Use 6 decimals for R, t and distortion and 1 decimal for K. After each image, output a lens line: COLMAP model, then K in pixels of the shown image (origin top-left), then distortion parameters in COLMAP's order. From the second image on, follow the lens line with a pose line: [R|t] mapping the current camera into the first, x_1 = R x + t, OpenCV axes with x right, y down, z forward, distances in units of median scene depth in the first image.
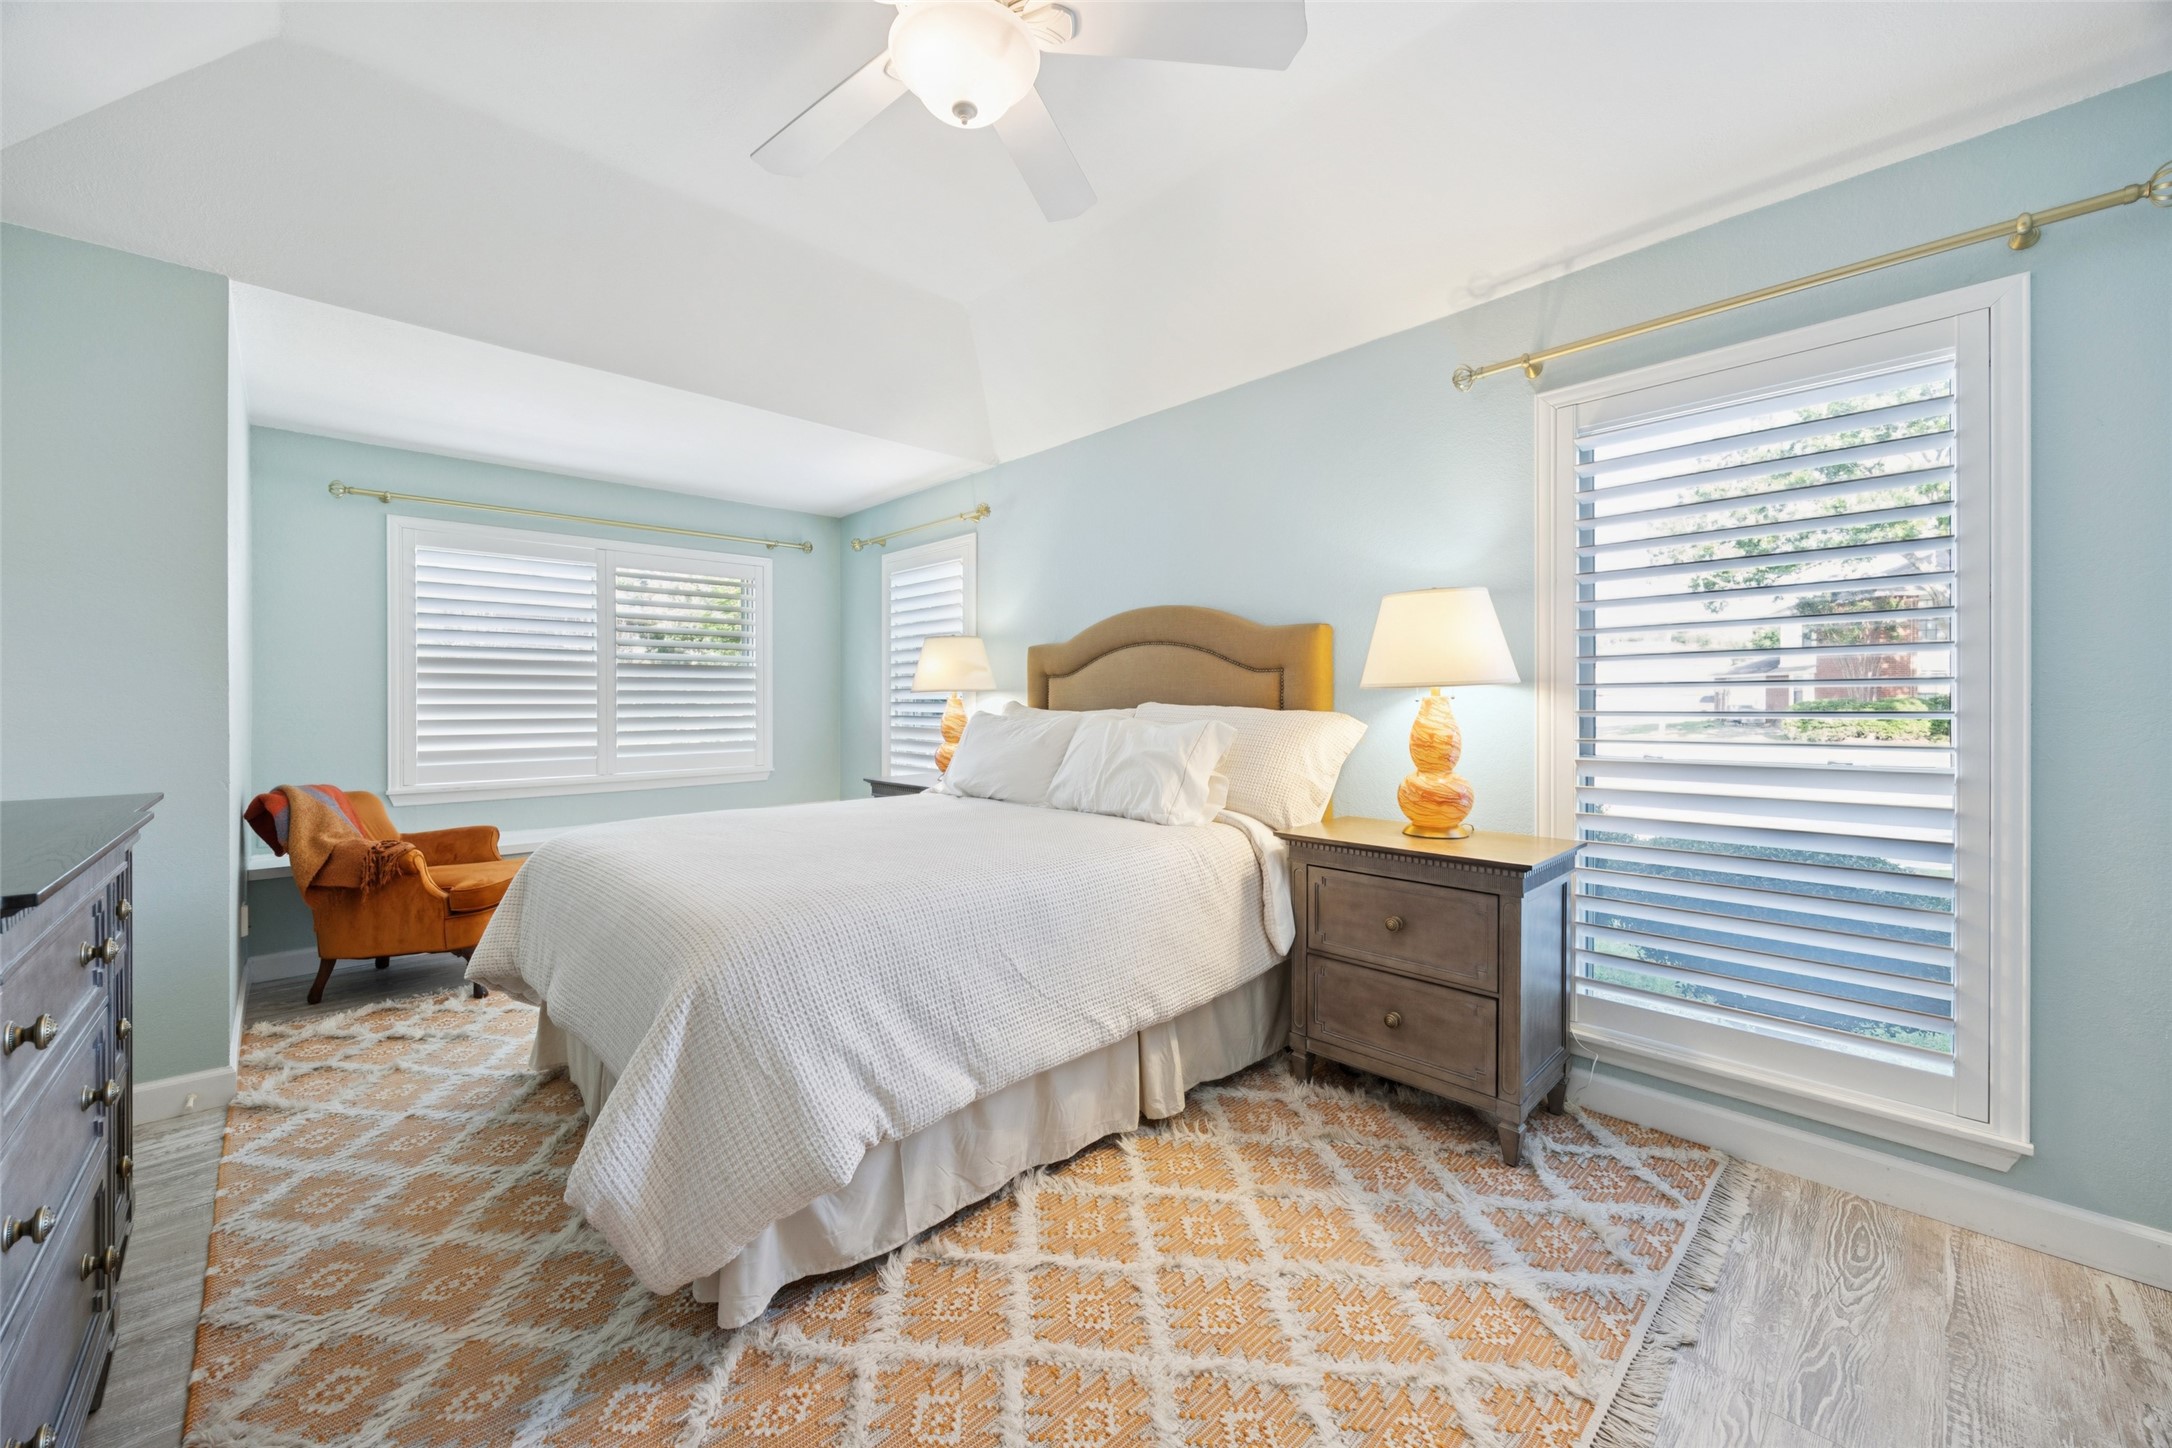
lens RADIAL K [[835.5, 0, 1074.3], [0, 835.5, 709.3], [0, 0, 1]] dist [-0.001777, -0.000938]
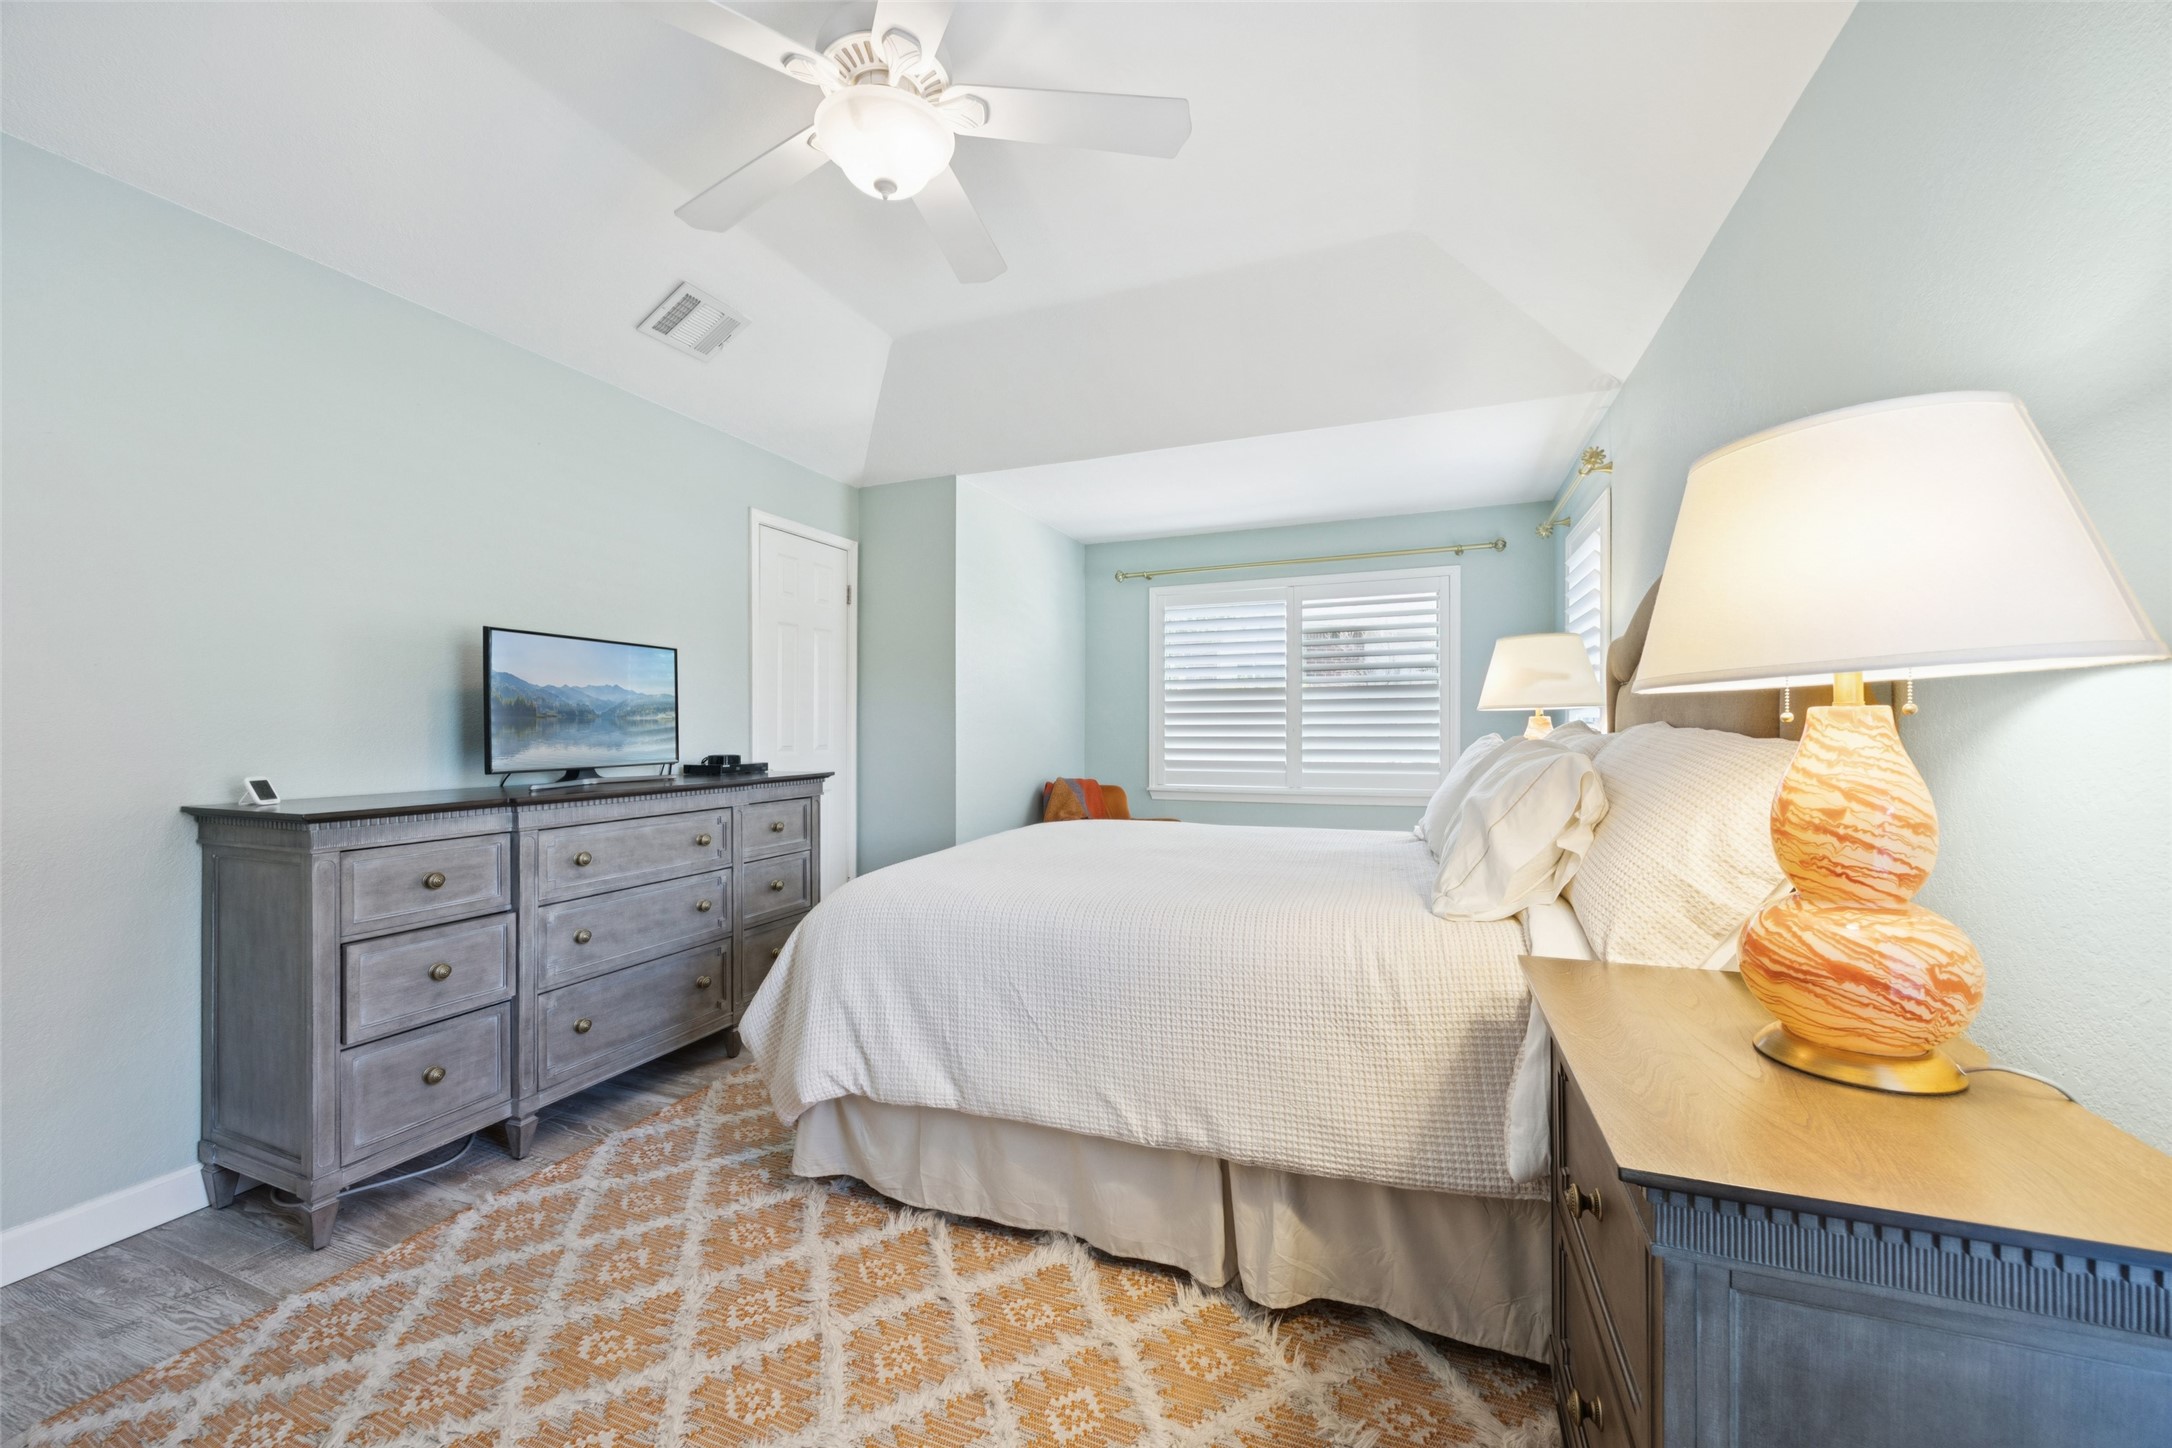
lens RADIAL K [[835.5, 0, 1070.2], [0, 835.5, 721.4], [0, 0, 1]] dist [-0.001777, -0.000938]
pose [[0.413426, -0.002271, -0.910535, 0.497030], [-0.005661, 0.999971, -0.005064, -0.003984], [0.910520, 0.007248, 0.413401, 0.394826]]
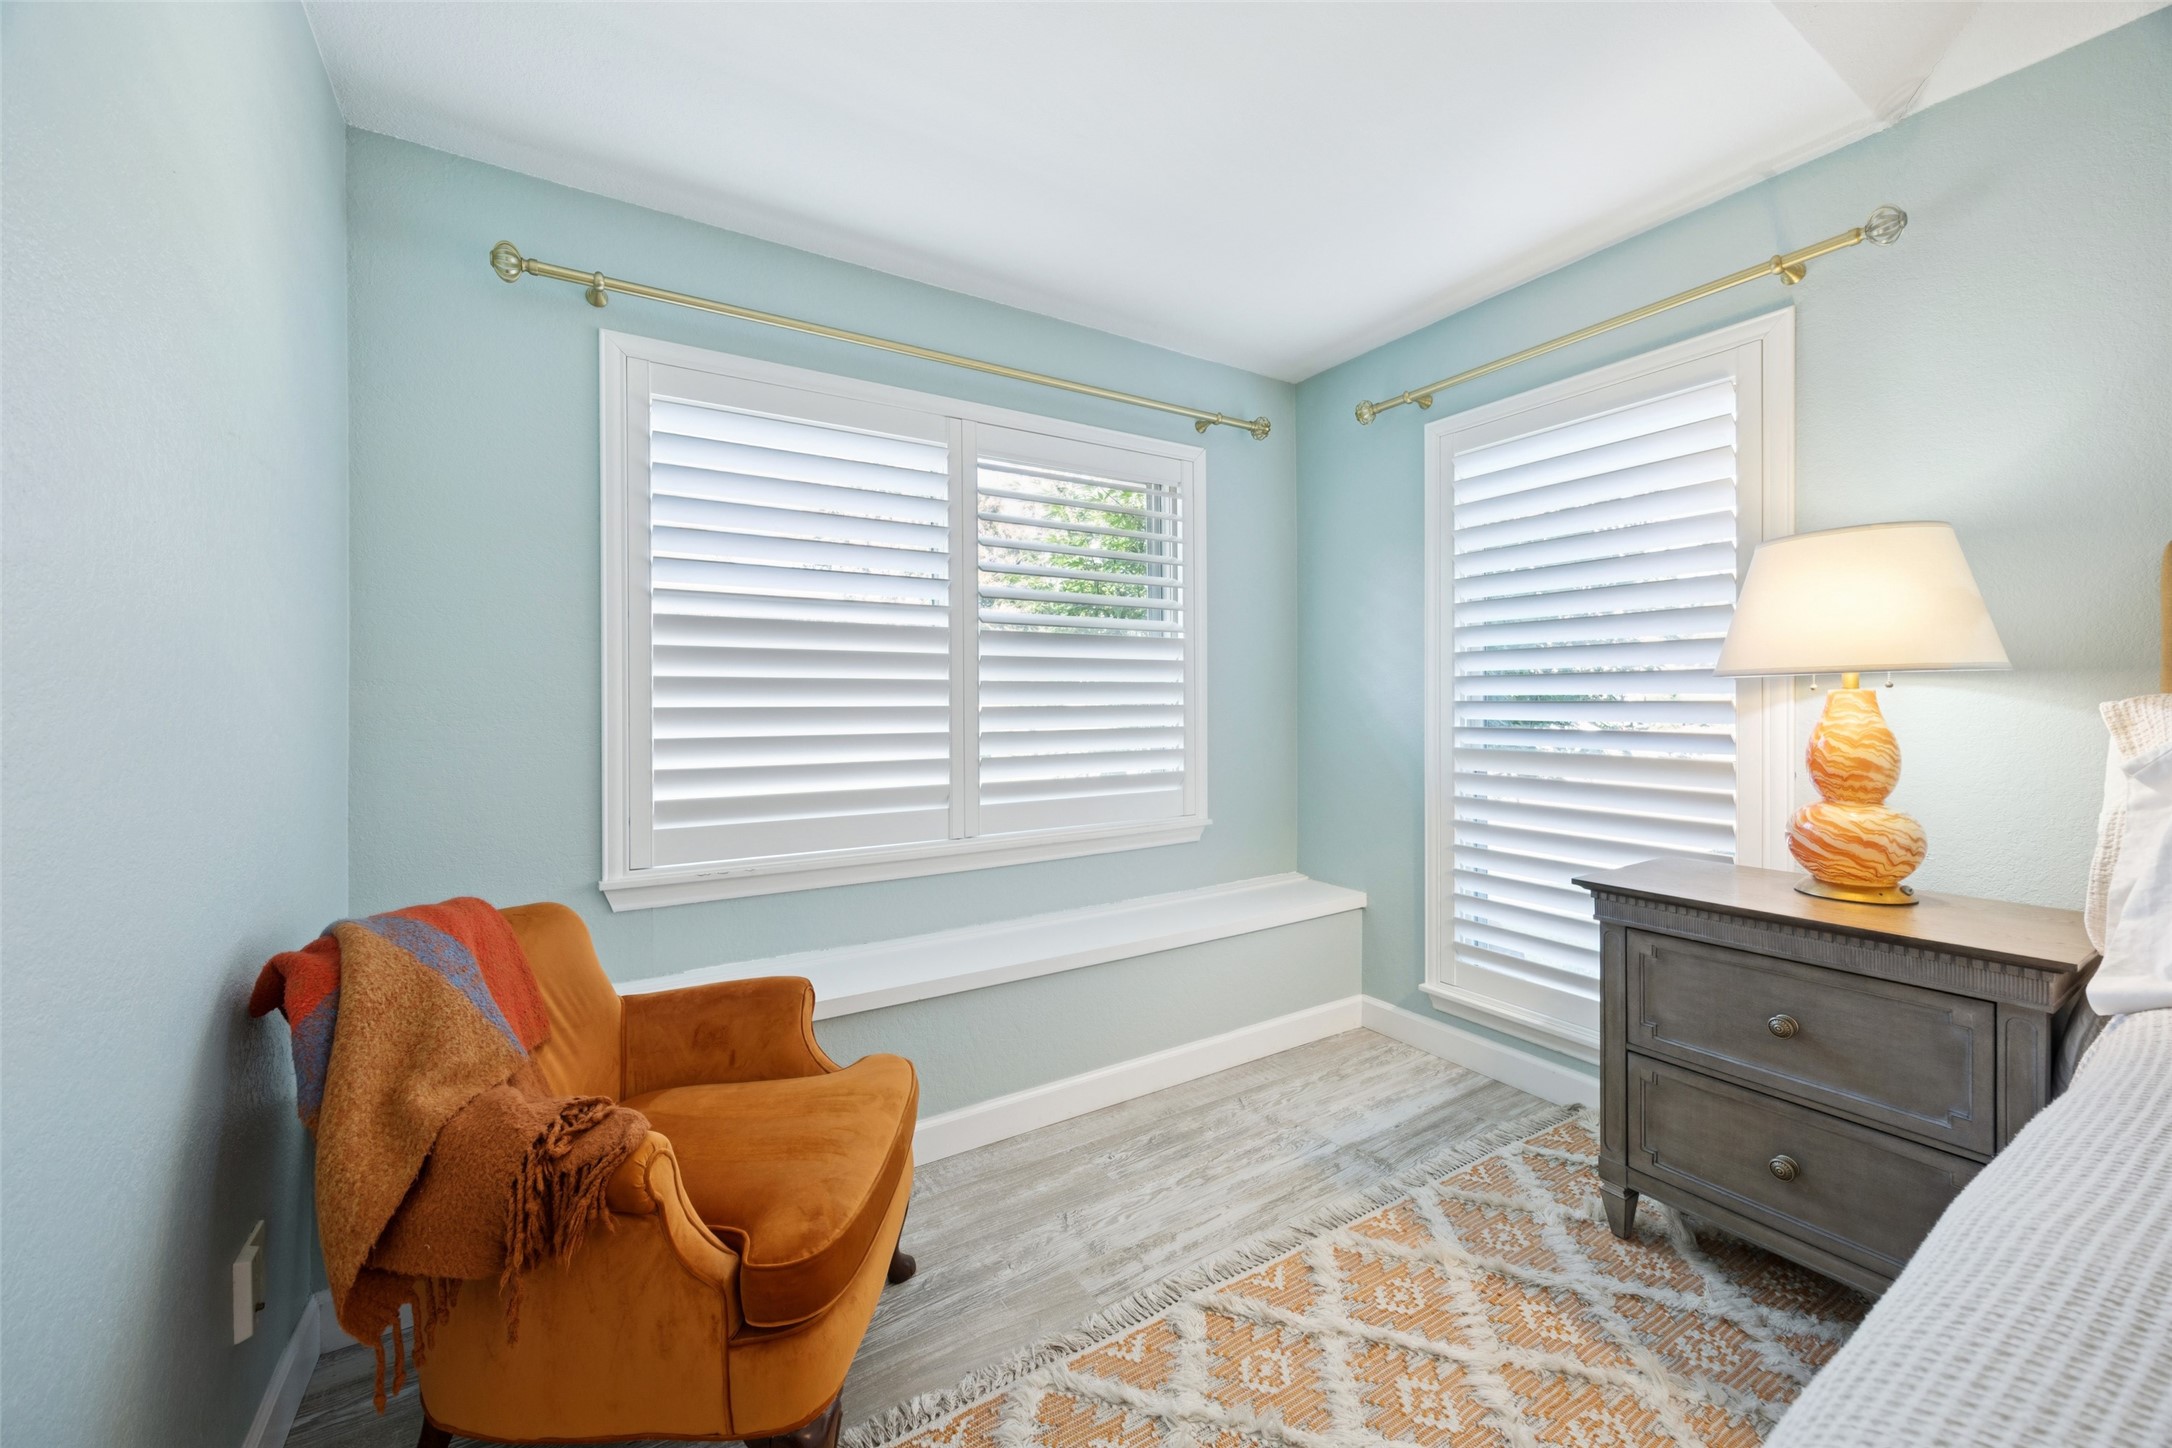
lens RADIAL K [[835.5, 0, 1069.8], [0, 835.5, 714.5], [0, 0, 1]] dist [-0.001777, -0.000938]
pose [[0.979571, 0.000377, -0.201098, -0.574781], [0.000276, 0.999995, 0.003219, -0.003946], [0.201098, -0.003208, 0.979566, 0.727379]]
